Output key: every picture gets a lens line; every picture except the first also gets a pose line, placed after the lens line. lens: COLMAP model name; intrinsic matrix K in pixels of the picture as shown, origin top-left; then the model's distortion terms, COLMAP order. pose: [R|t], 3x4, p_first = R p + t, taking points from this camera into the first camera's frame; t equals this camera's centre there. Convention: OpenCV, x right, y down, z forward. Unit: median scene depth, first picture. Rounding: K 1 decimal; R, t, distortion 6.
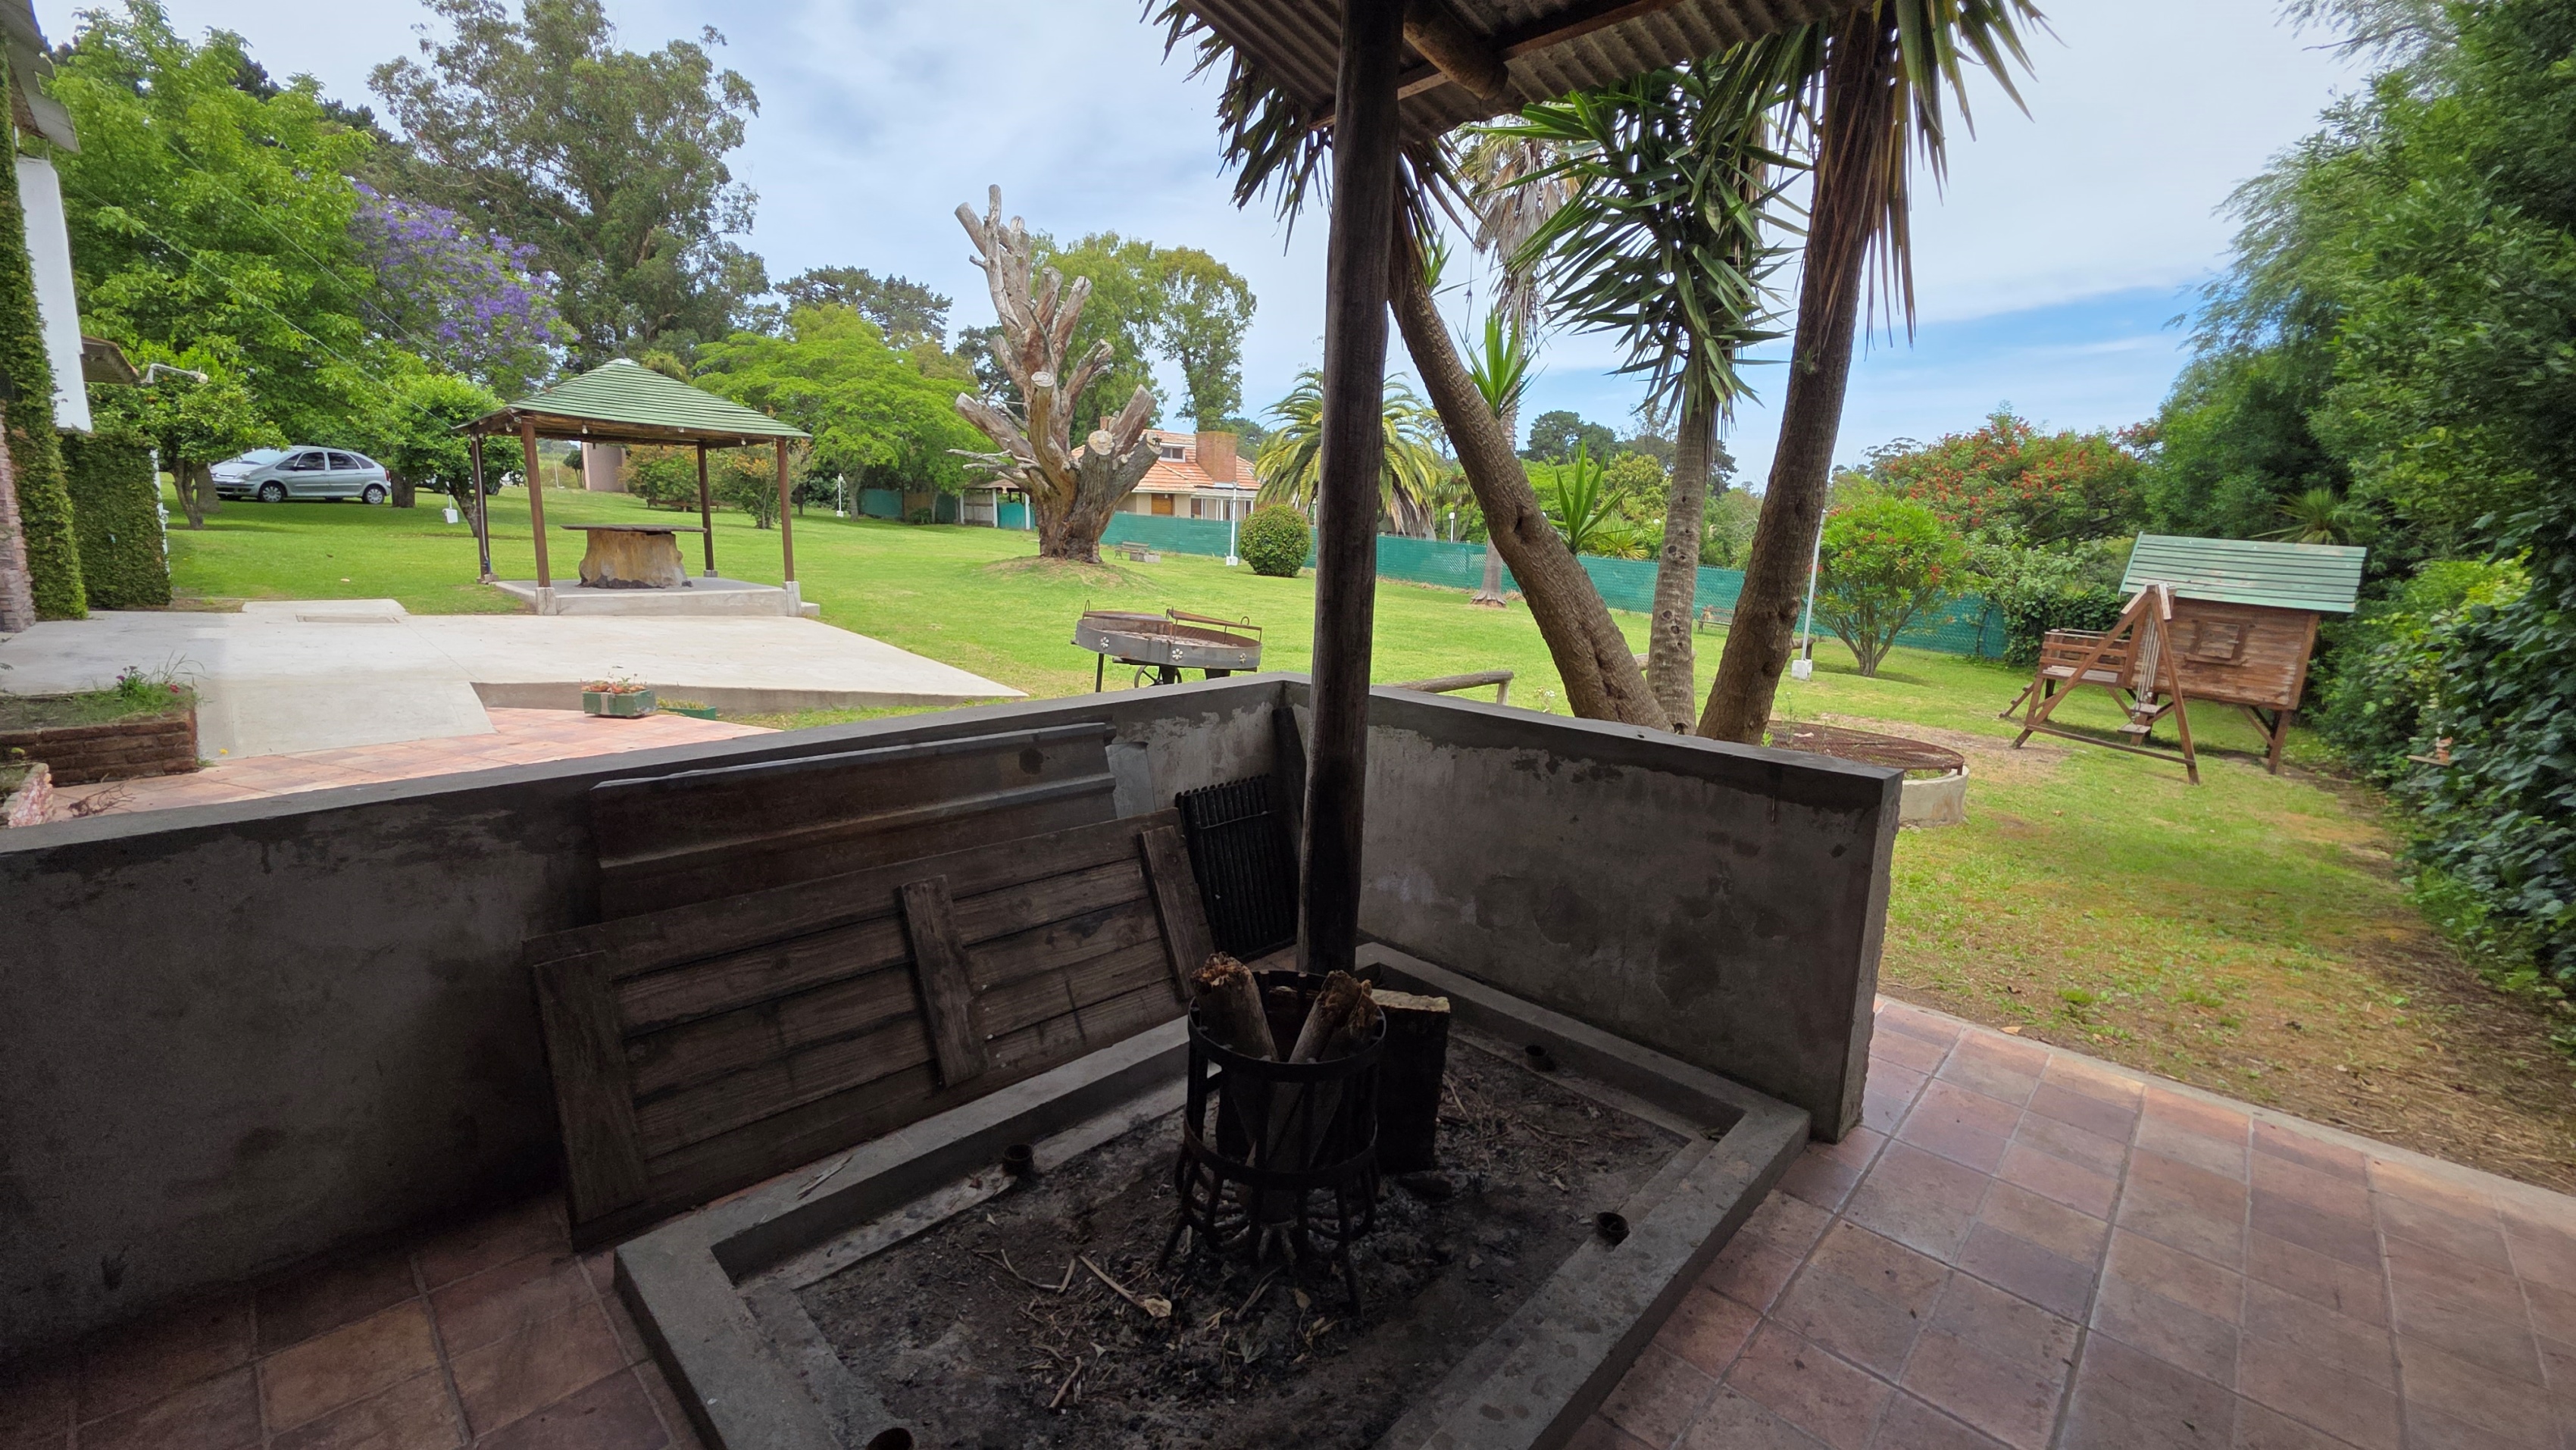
lens RADIAL K [[1024.6, 0, 1291.2], [0, 1024.6, 710.5], [0, 0, 1]] dist [0.015131, -0.009725]
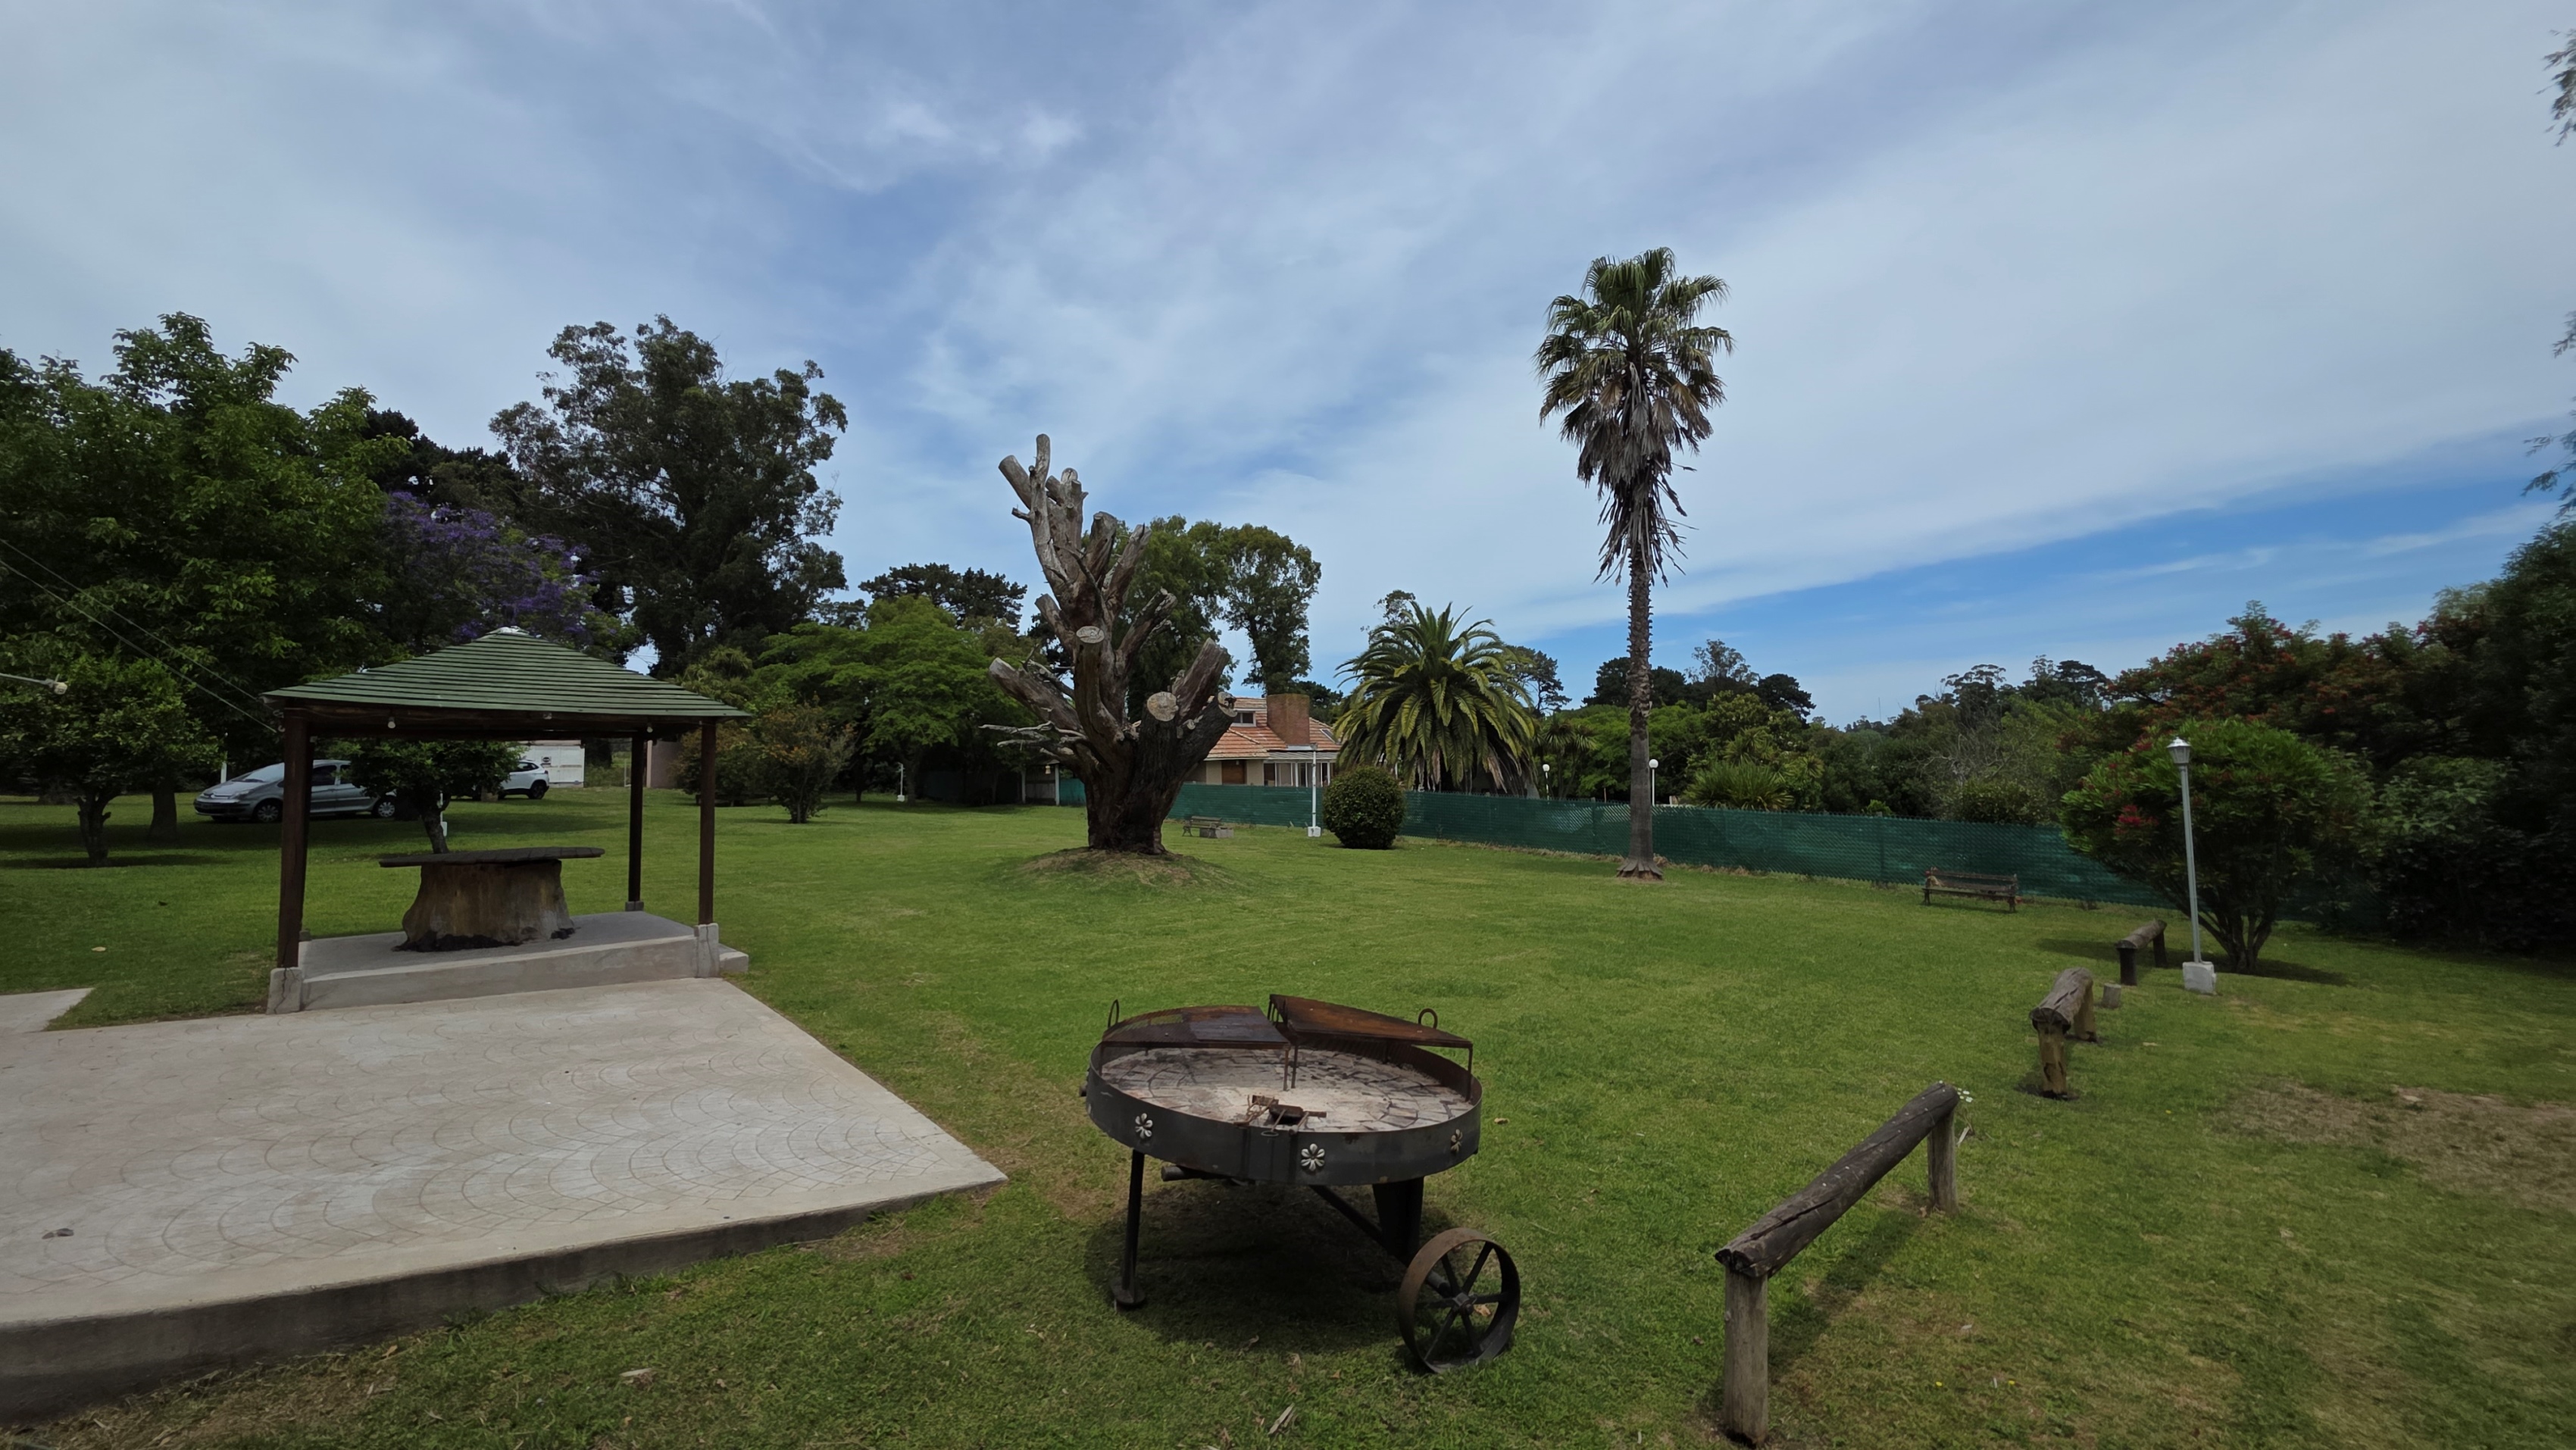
lens RADIAL K [[1024.6, 0, 1291.2], [0, 1024.6, 710.5], [0, 0, 1]] dist [0.015131, -0.009725]
pose [[0.996701, -0.053852, -0.060727, -0.035129], [0.037129, 0.967828, -0.248859, -0.053434], [0.072174, 0.245783, 0.966634, 0.227495]]
